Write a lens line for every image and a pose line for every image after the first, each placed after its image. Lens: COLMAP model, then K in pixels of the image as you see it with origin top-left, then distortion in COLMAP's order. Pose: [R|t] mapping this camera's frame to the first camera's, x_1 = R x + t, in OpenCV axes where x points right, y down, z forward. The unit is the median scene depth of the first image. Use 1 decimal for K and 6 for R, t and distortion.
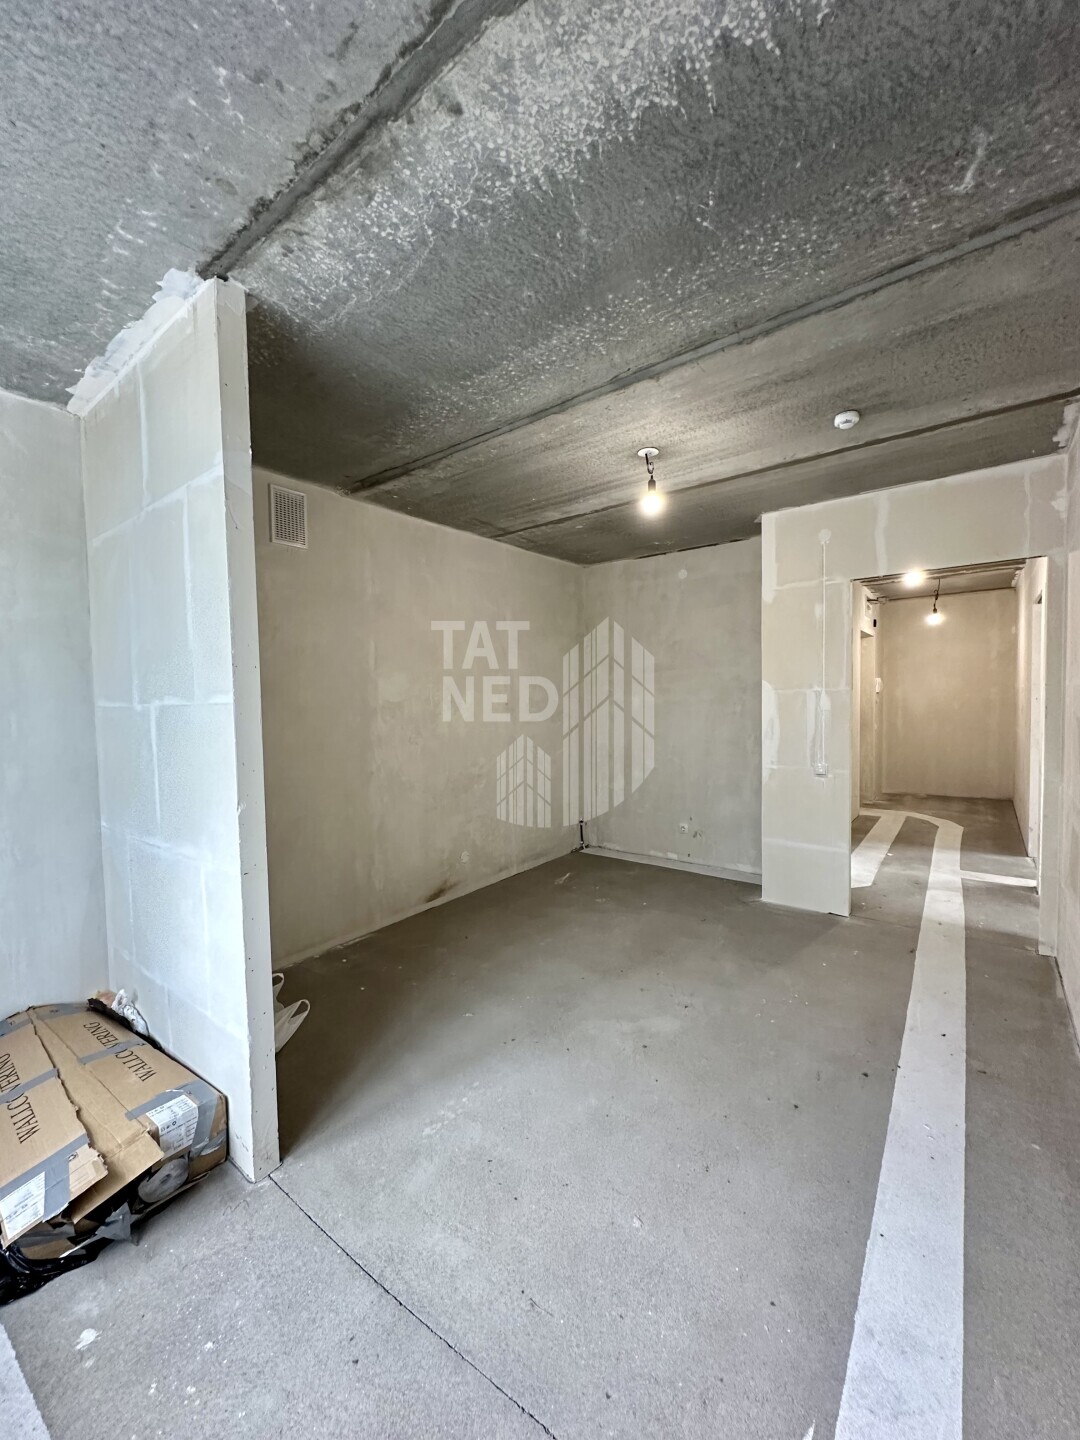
lens RADIAL K [[573.2, 0, 546.1], [0, 573.2, 720.0], [0, 0, 1]] dist [0.001296, 0.000723]
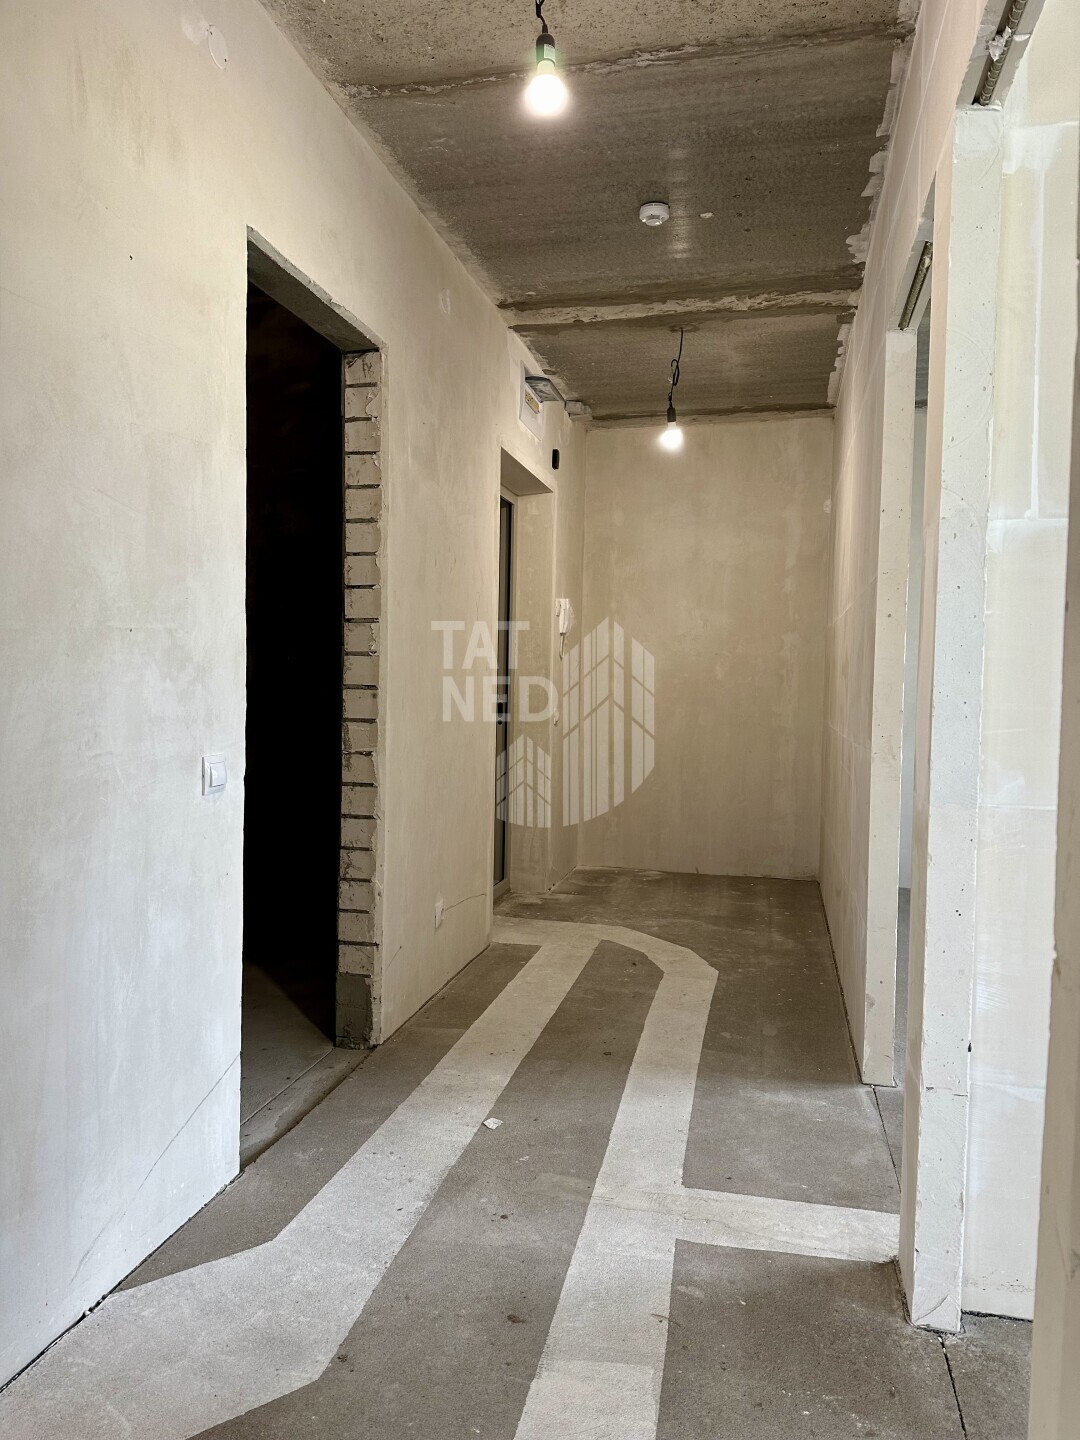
lens RADIAL K [[1011.5, 0, 540.7], [0, 1011.5, 720.2], [0, 0, 1]] dist [0.051942, -0.063016]
pose [[0.912809, 0.018861, 0.407951, 0.817888], [-0.018409, 0.999818, -0.005032, 0.060483], [-0.407972, -0.002917, 0.912990, 1.037674]]
